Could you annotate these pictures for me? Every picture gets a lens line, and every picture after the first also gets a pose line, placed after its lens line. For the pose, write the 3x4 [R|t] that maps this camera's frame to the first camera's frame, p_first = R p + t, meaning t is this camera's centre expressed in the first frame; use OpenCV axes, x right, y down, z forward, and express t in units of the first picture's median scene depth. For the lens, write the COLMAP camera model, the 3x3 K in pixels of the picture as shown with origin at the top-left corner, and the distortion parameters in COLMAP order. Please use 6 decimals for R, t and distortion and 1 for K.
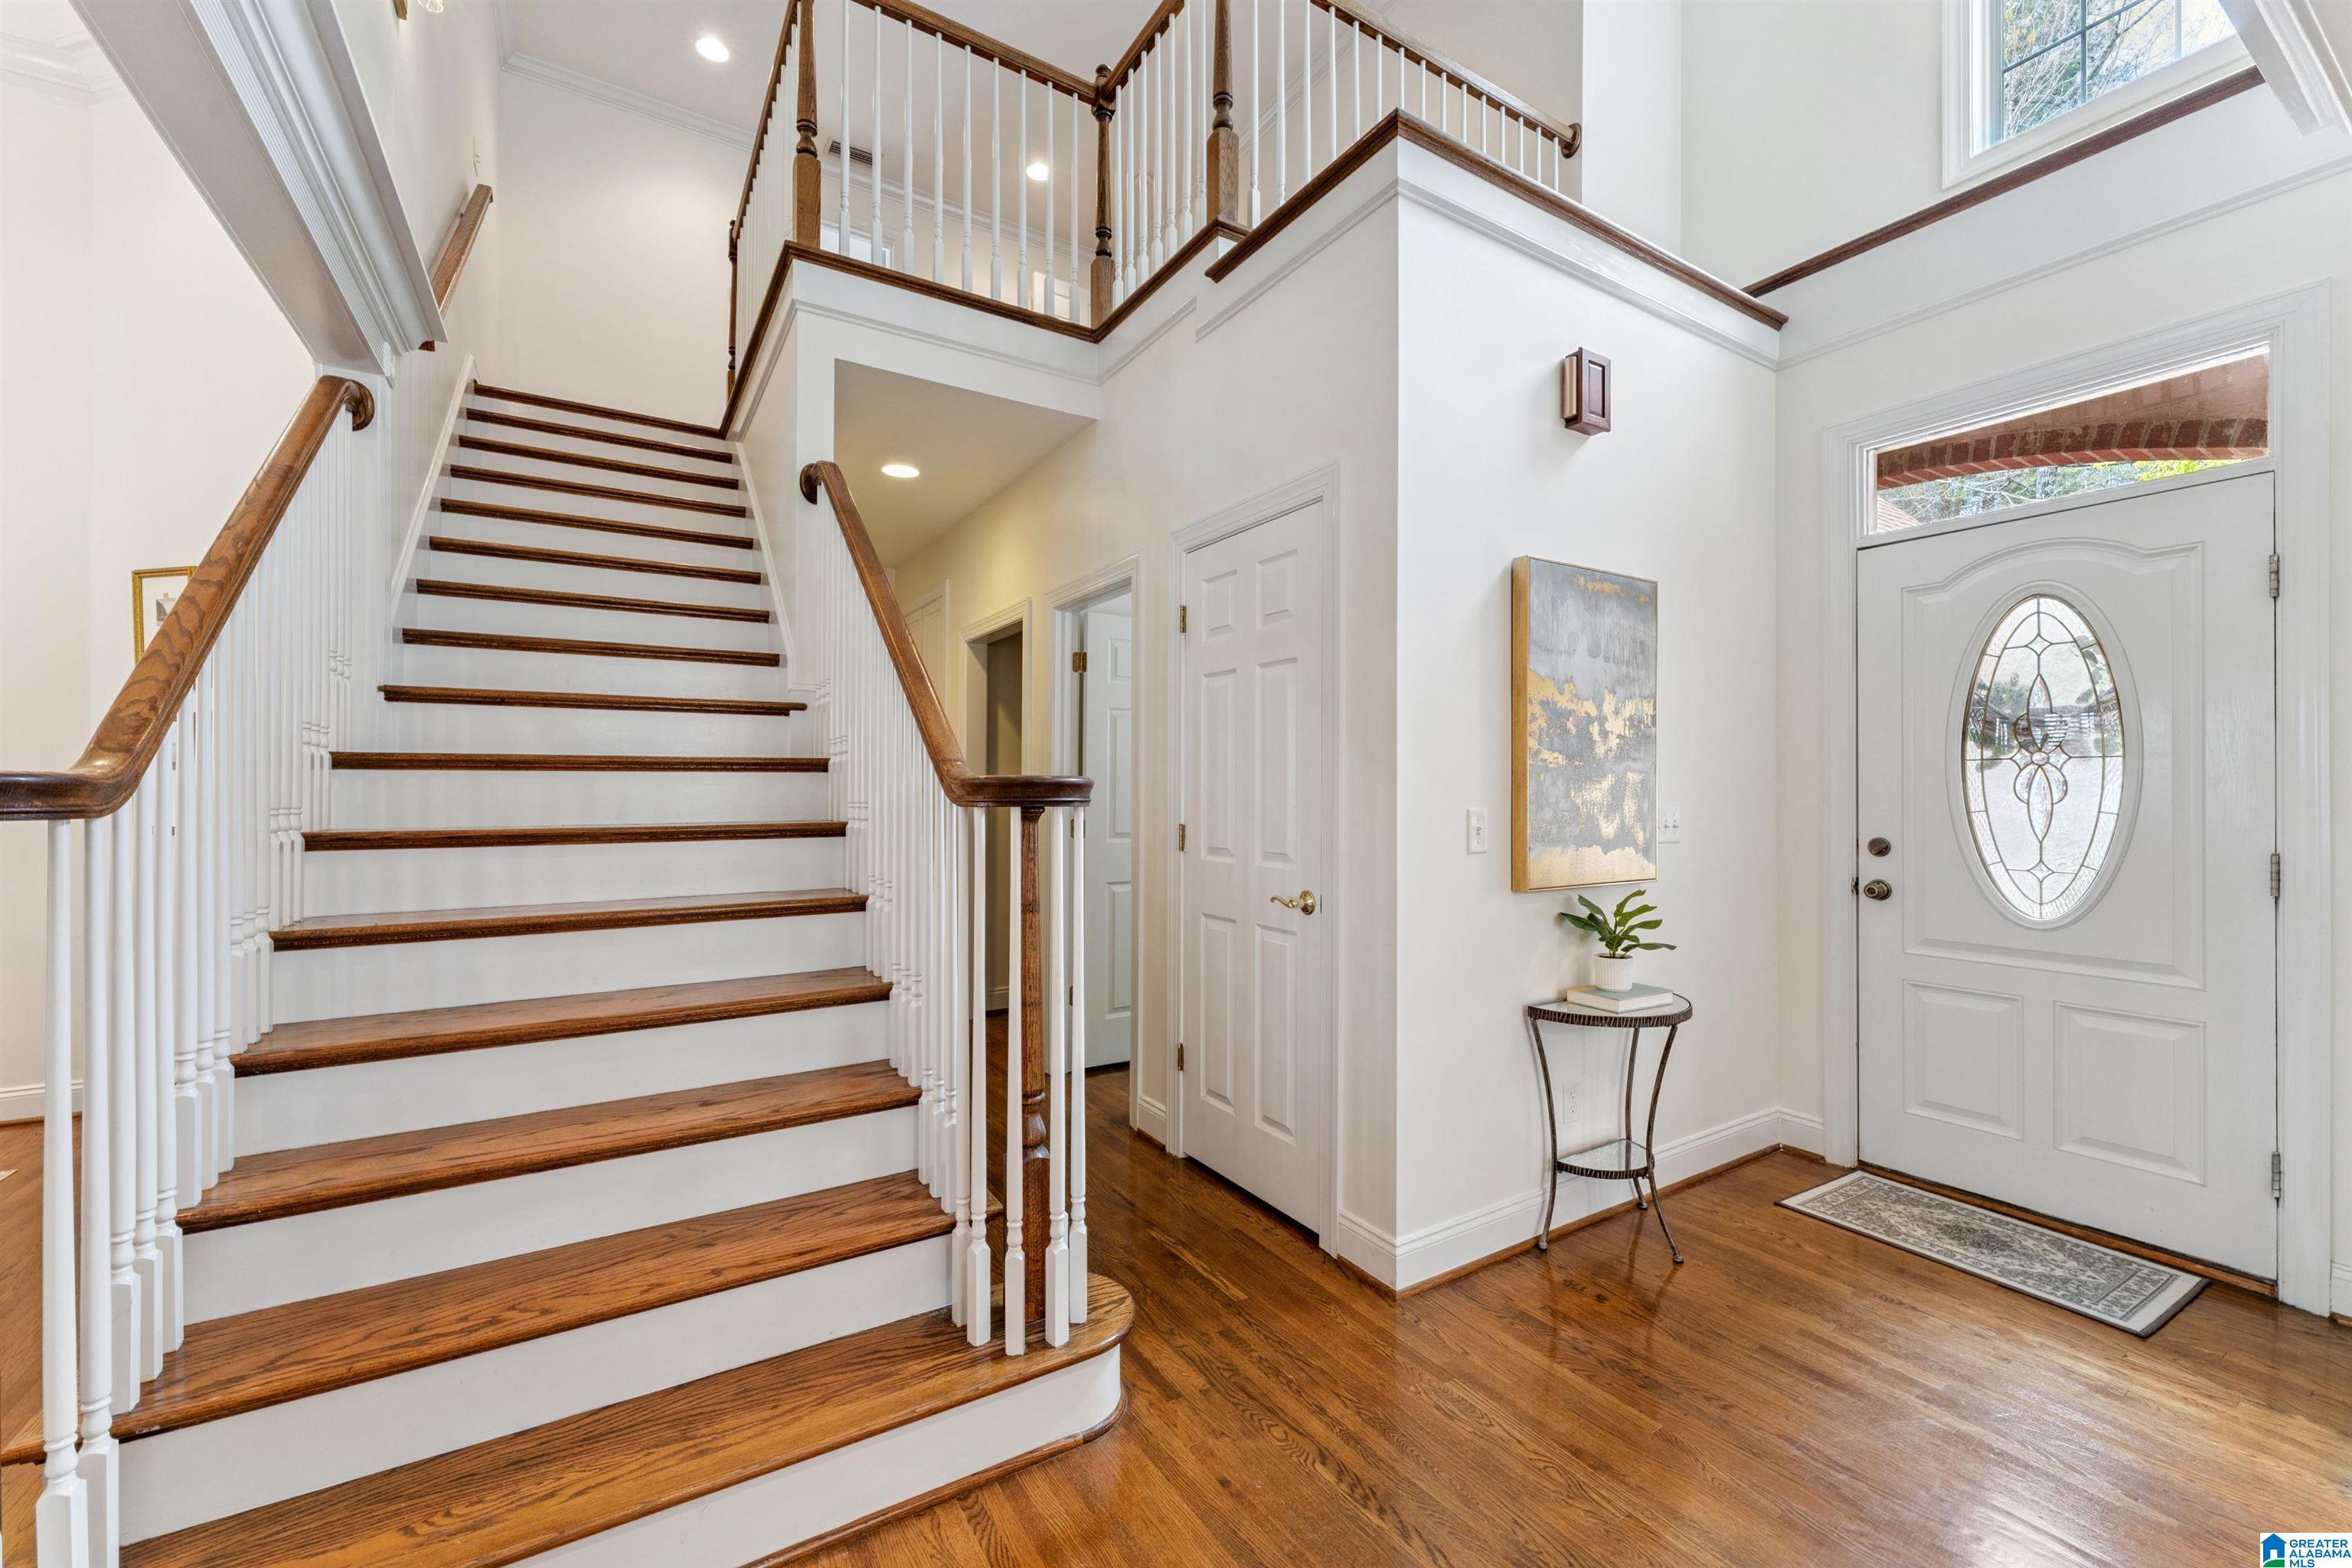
lens RADIAL K [[947.1, 0, 1176.0], [0, 947.1, 784.0], [0, 0, 1]] dist [-0.000007, -0.000379]
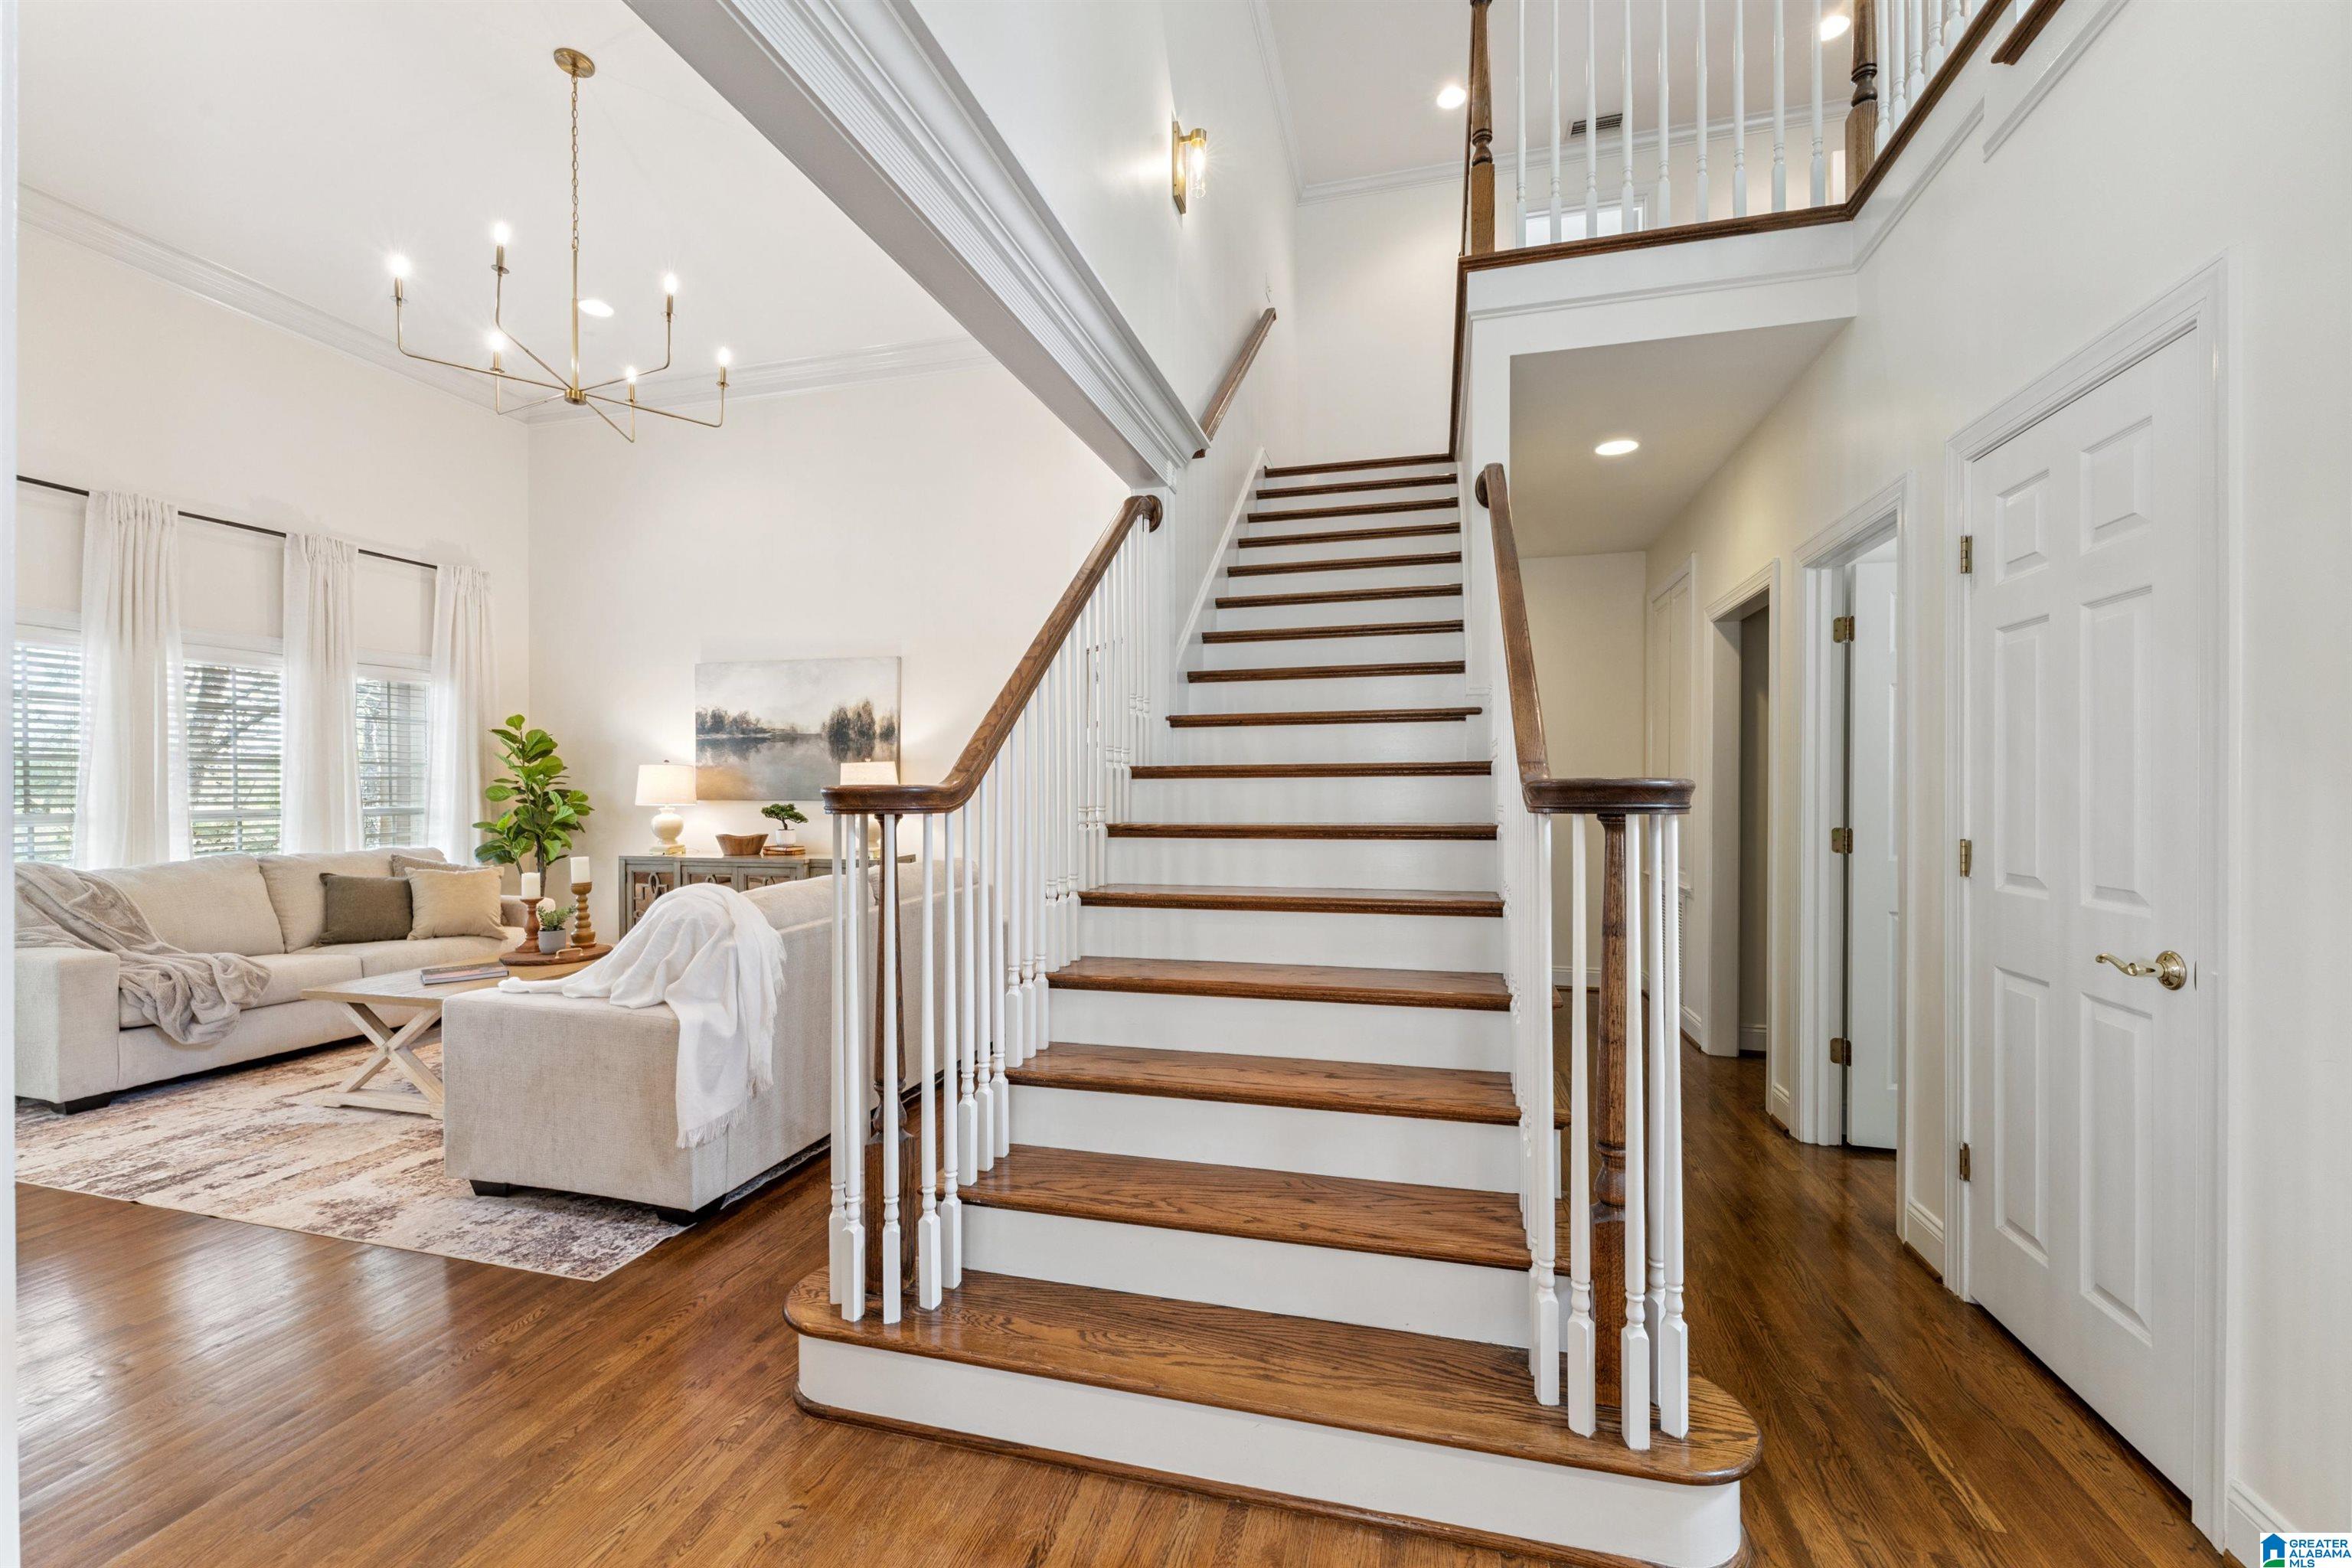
lens RADIAL K [[946.4, 0, 1177.4], [0, 946.4, 788.0], [0, 0, 1]] dist [0.000456, -0.000207]
pose [[0.684300, -0.004712, -0.729185, 0.189471], [0.007559, 0.999971, 0.000633, -0.002828], [0.729161, -0.005945, 0.684316, 0.107544]]
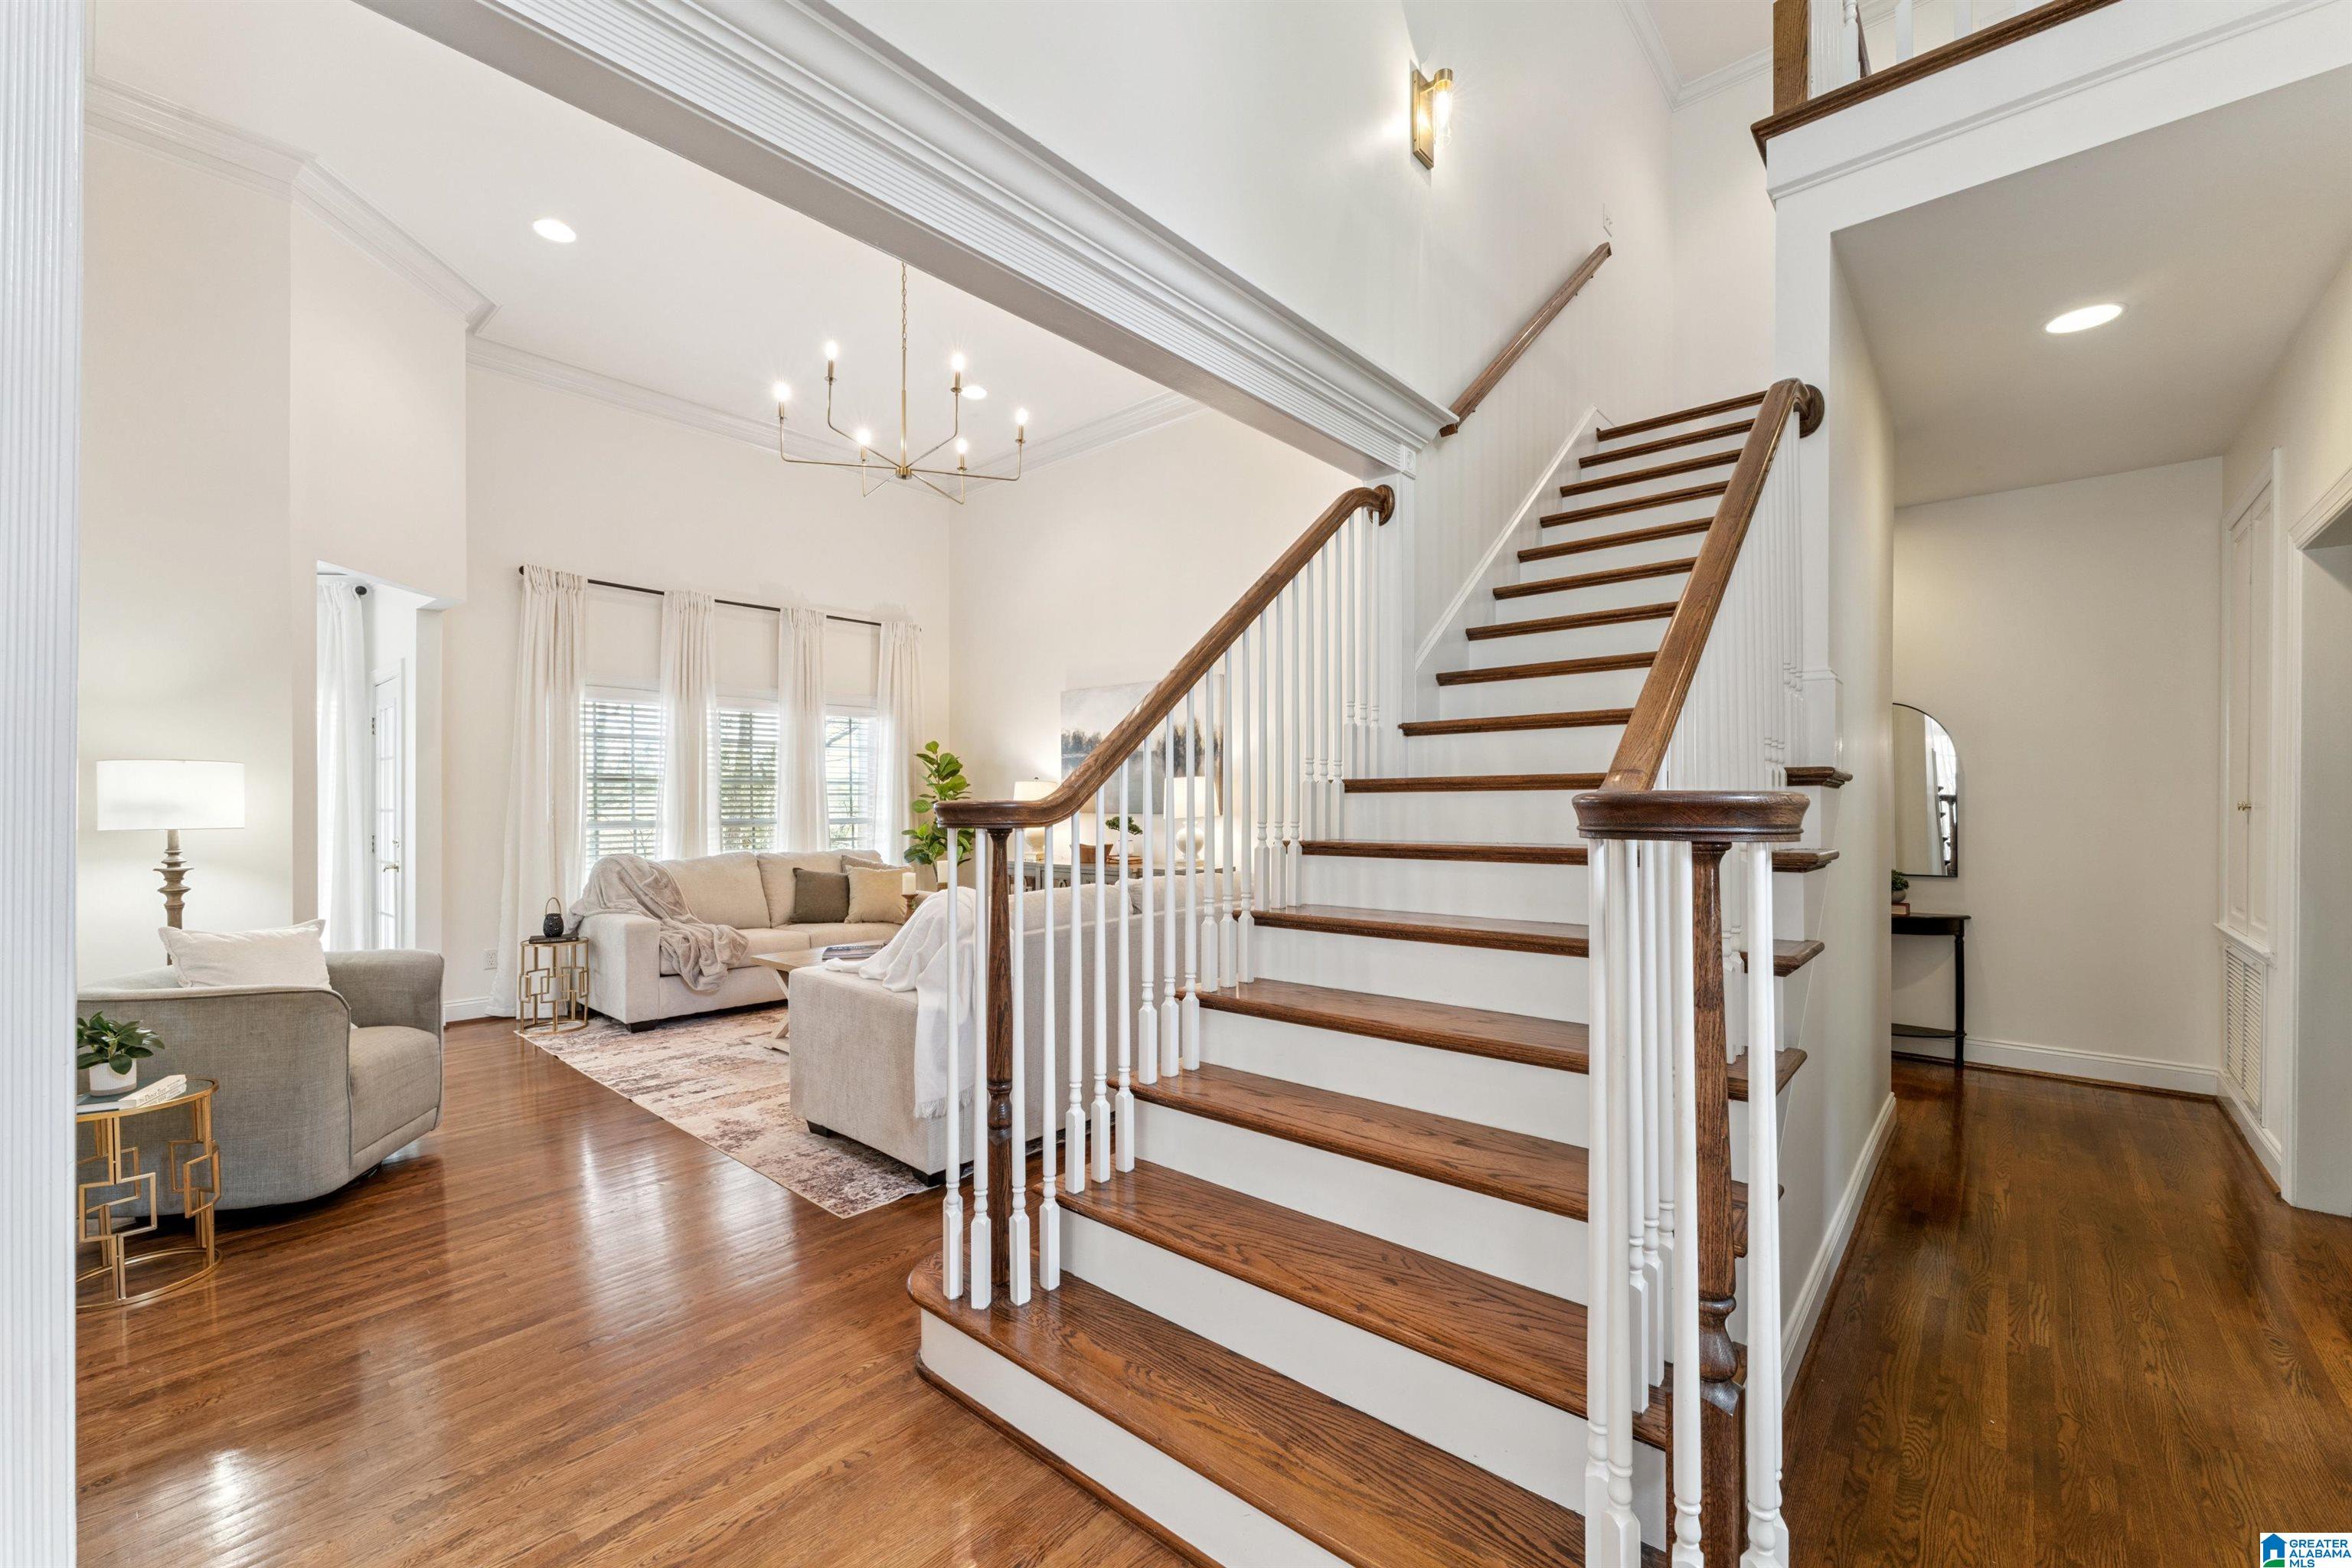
lens RADIAL K [[956.5, 0, 1178.6], [0, 956.5, 801.6], [0, 0, 1]] dist [0.001654, -0.000069]
pose [[0.293549, -0.004344, -0.955934, 0.331459], [0.007873, 0.999967, -0.002126, -0.003345], [0.955912, -0.006902, 0.293574, 0.442460]]
